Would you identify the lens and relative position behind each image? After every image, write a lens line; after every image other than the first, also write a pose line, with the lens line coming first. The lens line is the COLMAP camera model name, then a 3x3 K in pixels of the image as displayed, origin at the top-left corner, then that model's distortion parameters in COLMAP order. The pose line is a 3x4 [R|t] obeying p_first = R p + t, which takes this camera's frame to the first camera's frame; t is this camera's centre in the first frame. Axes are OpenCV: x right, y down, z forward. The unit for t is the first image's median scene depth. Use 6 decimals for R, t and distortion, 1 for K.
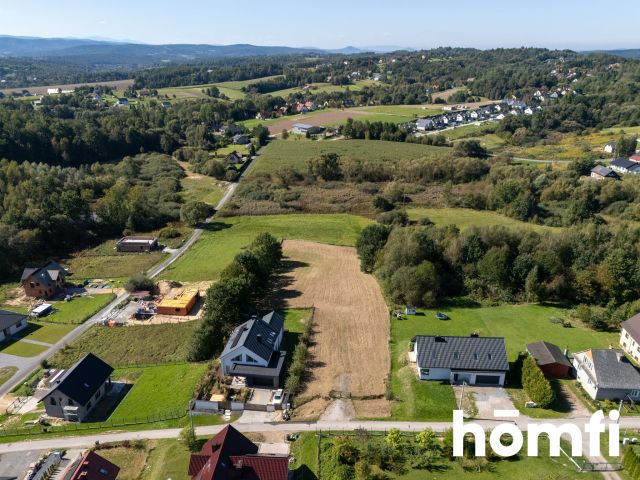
lens RADIAL K [[470.6, 0, 320.0], [0, 470.6, 240.0], [0, 0, 1]] dist [0.056315, -0.038263]
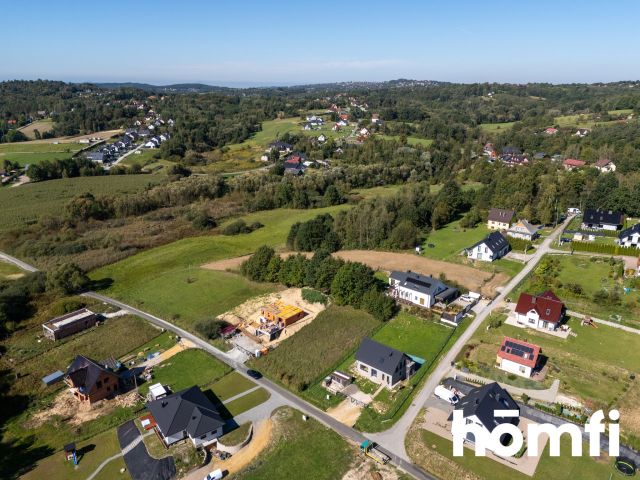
lens RADIAL K [[470.6, 0, 320.0], [0, 470.6, 240.0], [0, 0, 1]] dist [0.056315, -0.038263]
pose [[0.566615, -0.249285, 0.785369, -0.755149], [0.295972, 0.951101, 0.088357, -0.072013], [-0.768992, 0.182382, 0.612690, 0.166184]]
